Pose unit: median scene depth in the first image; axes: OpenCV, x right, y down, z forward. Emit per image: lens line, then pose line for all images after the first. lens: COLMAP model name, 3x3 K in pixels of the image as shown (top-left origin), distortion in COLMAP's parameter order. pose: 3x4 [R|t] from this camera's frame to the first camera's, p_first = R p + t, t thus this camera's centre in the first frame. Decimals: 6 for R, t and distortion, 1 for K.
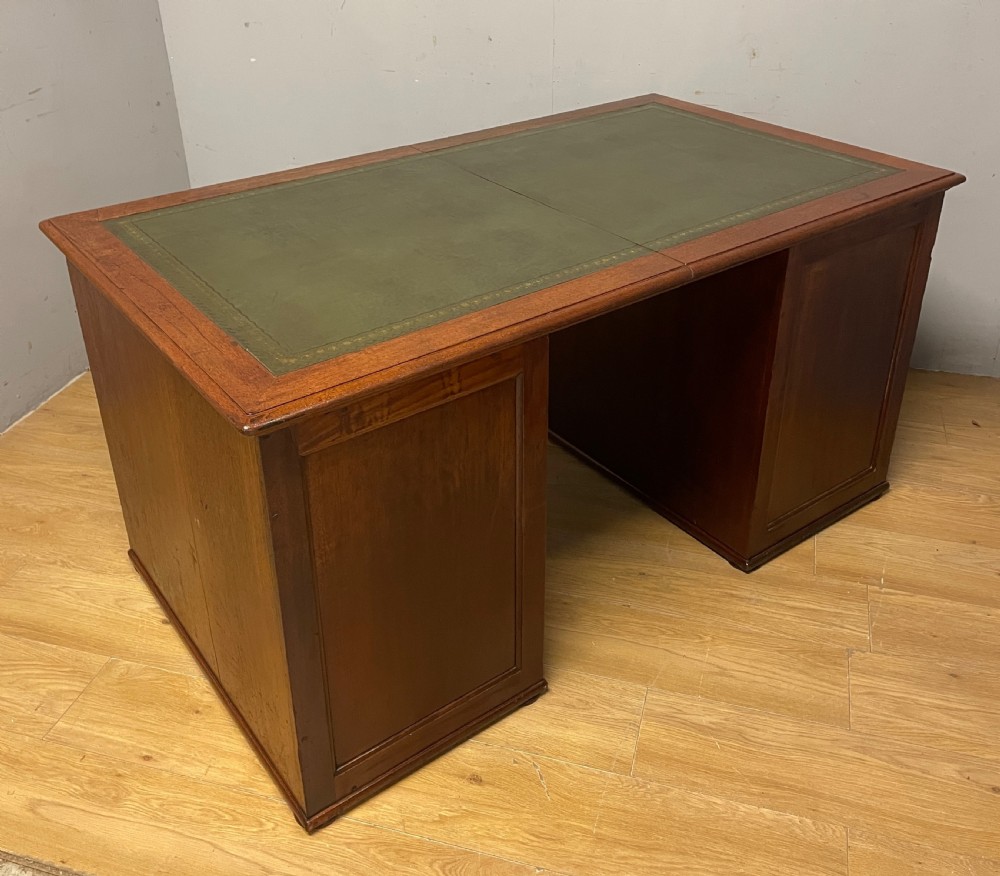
lens RADIAL K [[1005.6, 0, 499.1], [0, 1005.6, 338.9], [0, 0, 1]] dist [0.041535, 0.000000]
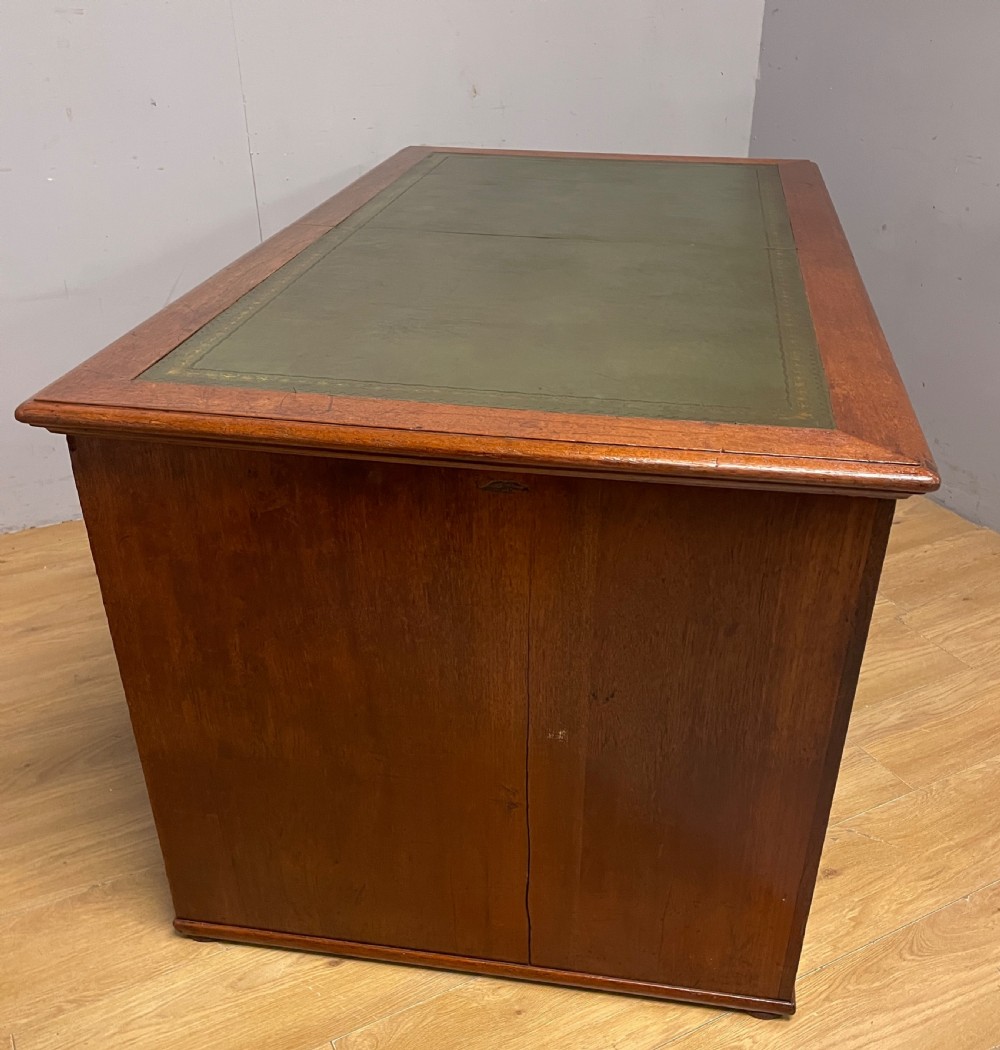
lens RADIAL K [[1064.0, 0, 520.6], [0, 1064.0, 604.6], [0, 0, 1]] dist [0.042711, 0.000000]
pose [[0.715194, -0.358928, 0.599724, -0.651680], [0.308337, 0.932082, 0.190137, -0.045589], [-0.627237, 0.048932, 0.777290, 0.398684]]
